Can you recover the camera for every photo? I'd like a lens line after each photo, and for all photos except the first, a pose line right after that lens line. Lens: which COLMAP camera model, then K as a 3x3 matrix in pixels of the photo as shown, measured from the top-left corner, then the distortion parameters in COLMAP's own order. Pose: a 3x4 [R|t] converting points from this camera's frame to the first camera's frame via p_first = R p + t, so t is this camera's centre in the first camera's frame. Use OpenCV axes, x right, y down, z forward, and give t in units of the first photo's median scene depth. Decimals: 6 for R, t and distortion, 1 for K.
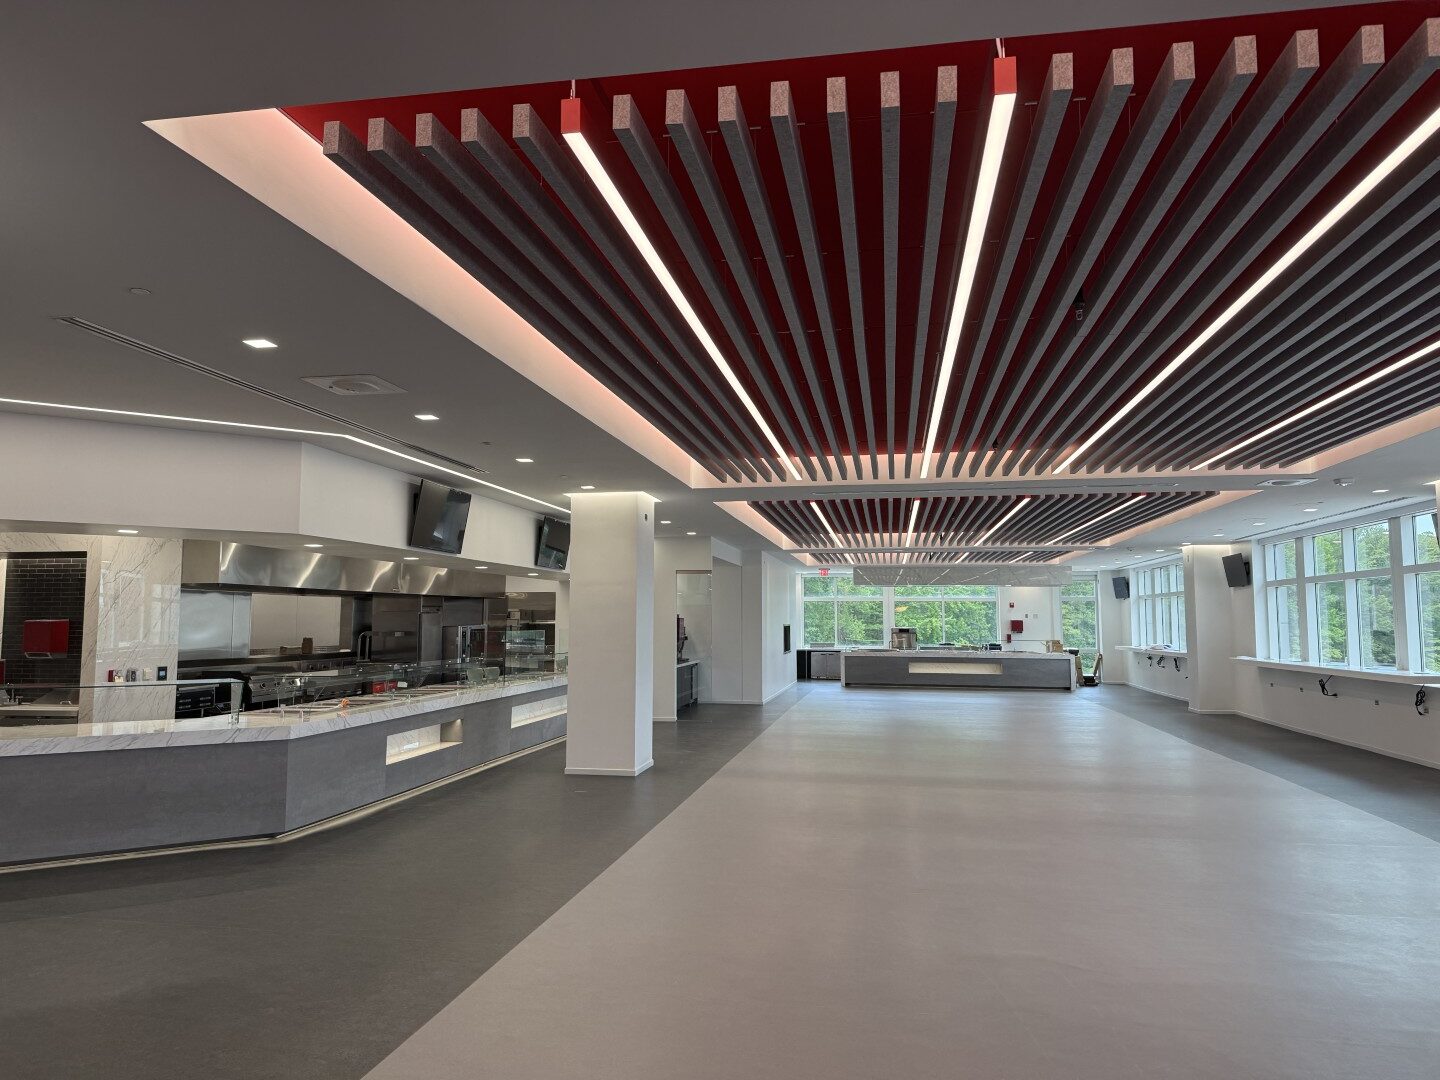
lens RADIAL K [[1028.7, 0, 718.7], [0, 1028.7, 526.1], [0, 0, 1]] dist [0.046558, -0.012357]
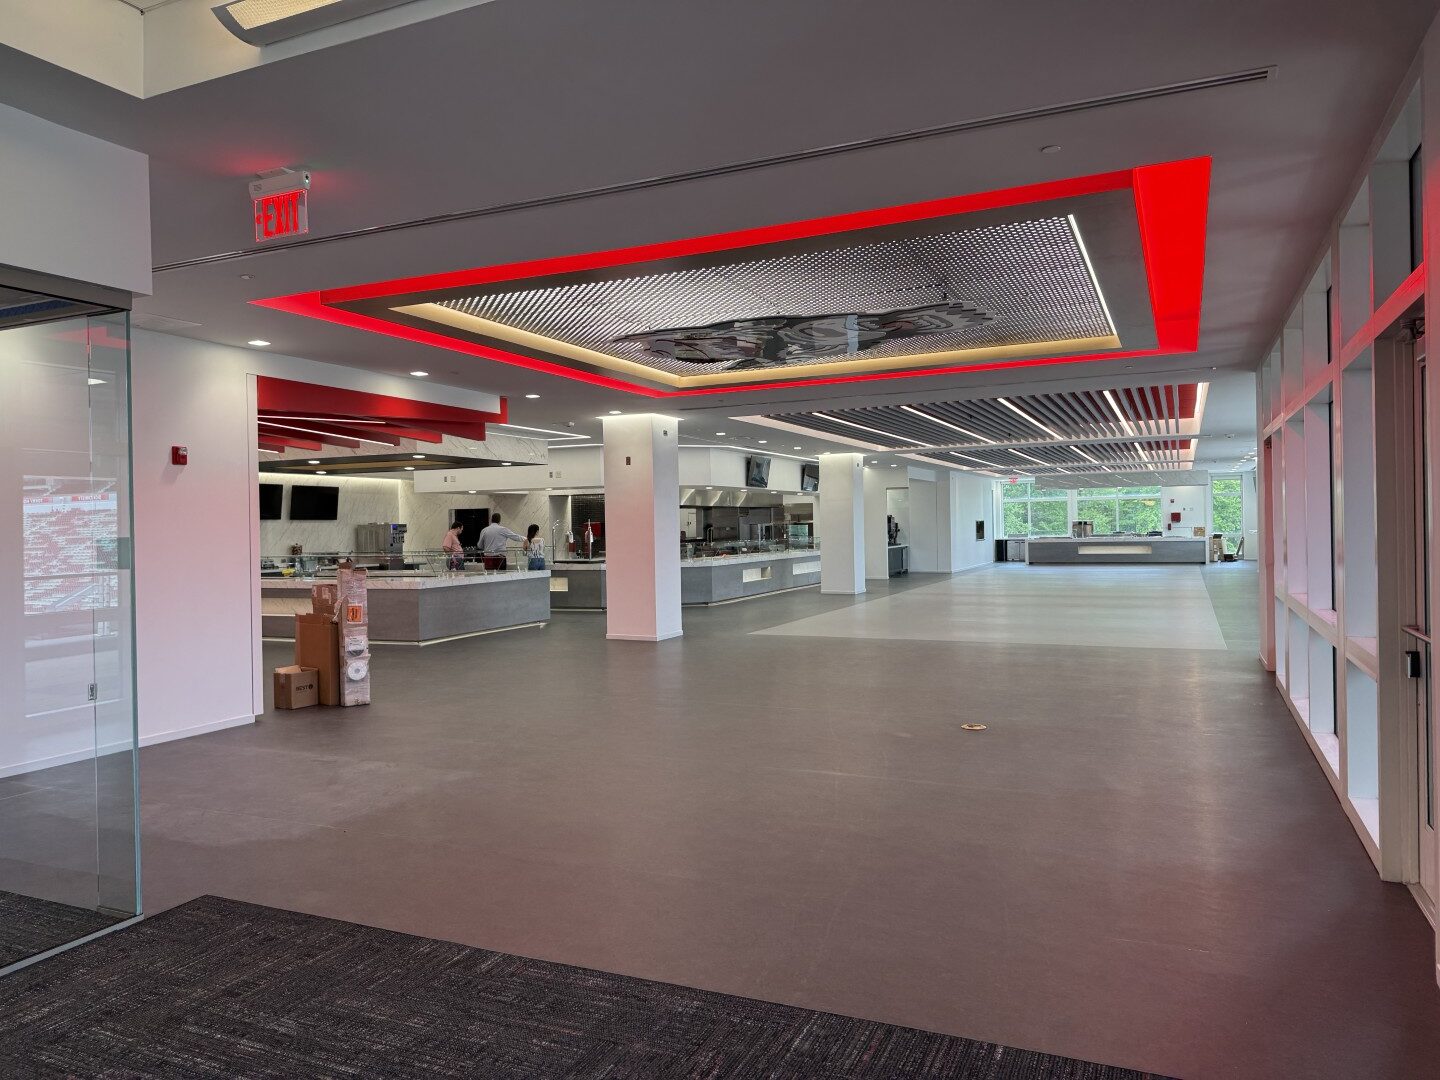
lens RADIAL K [[1028.7, 0, 709.5], [0, 1028.7, 540.8], [0, 0, 1]] dist [0.046558, -0.012357]
pose [[0.967106, -0.018332, -0.253711, 0.110384], [0.045438, 0.993808, 0.101393, -0.055908], [0.250281, -0.109586, 0.961951, -0.707134]]
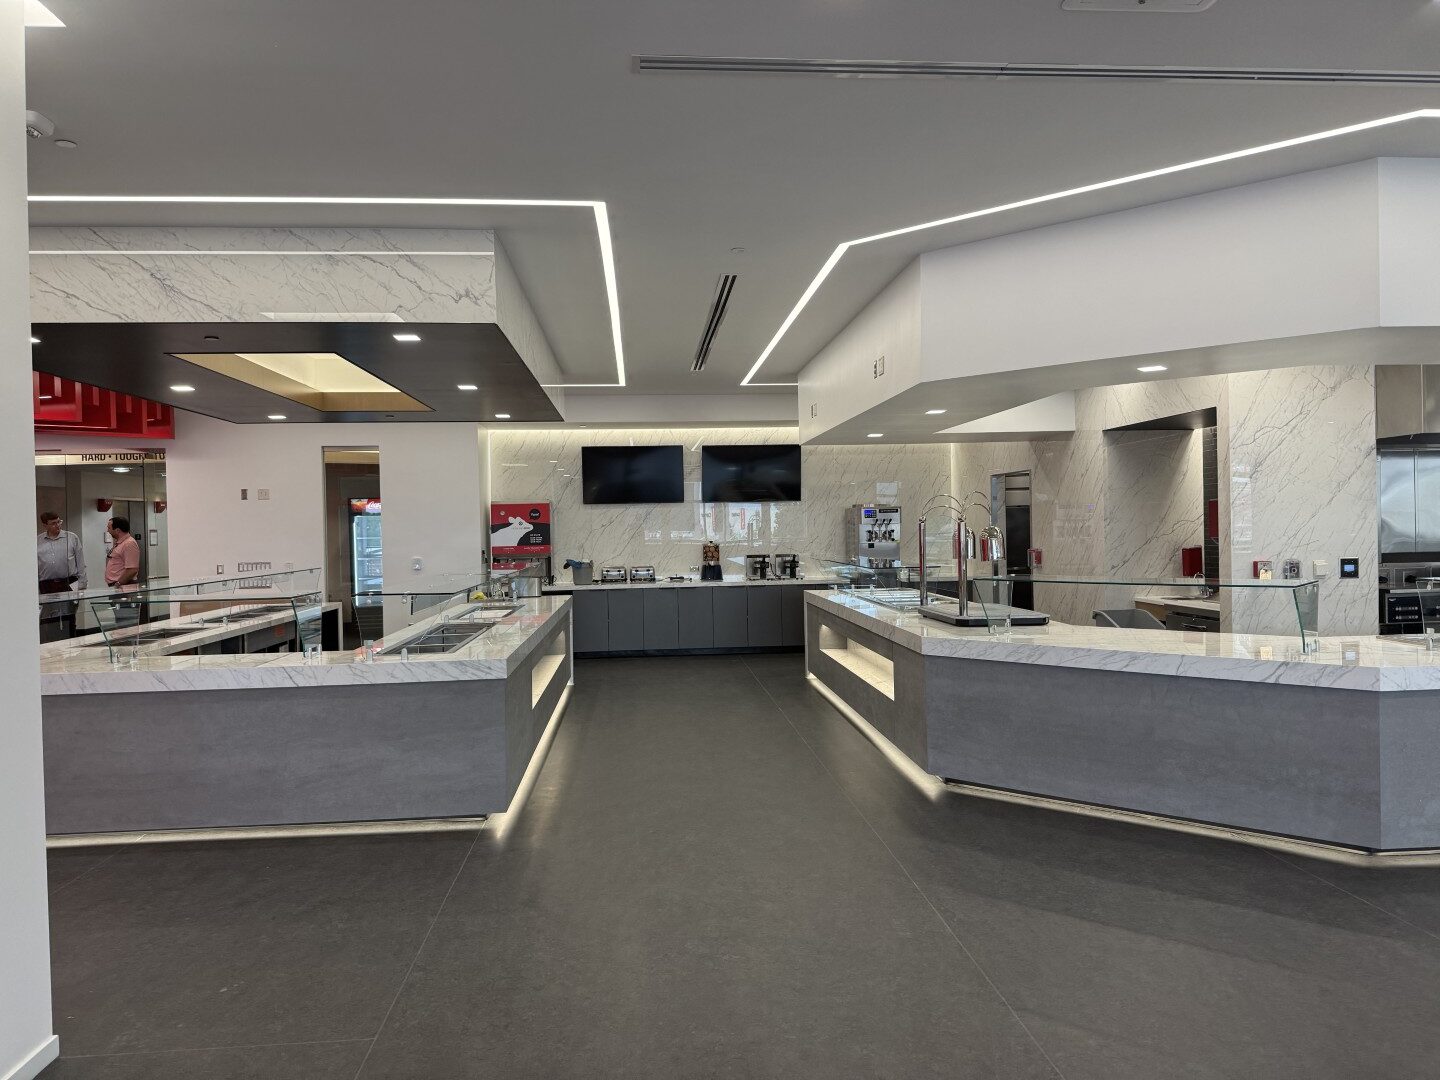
lens RADIAL K [[1028.7, 0, 720.3], [0, 1028.7, 538.9], [0, 0, 1]] dist [0.046558, -0.012357]
pose [[0.250688, 0.002499, -0.968065, 0.025775], [0.113307, 0.993048, 0.031905, 0.033705], [0.961414, -0.117687, 0.248662, 0.276237]]
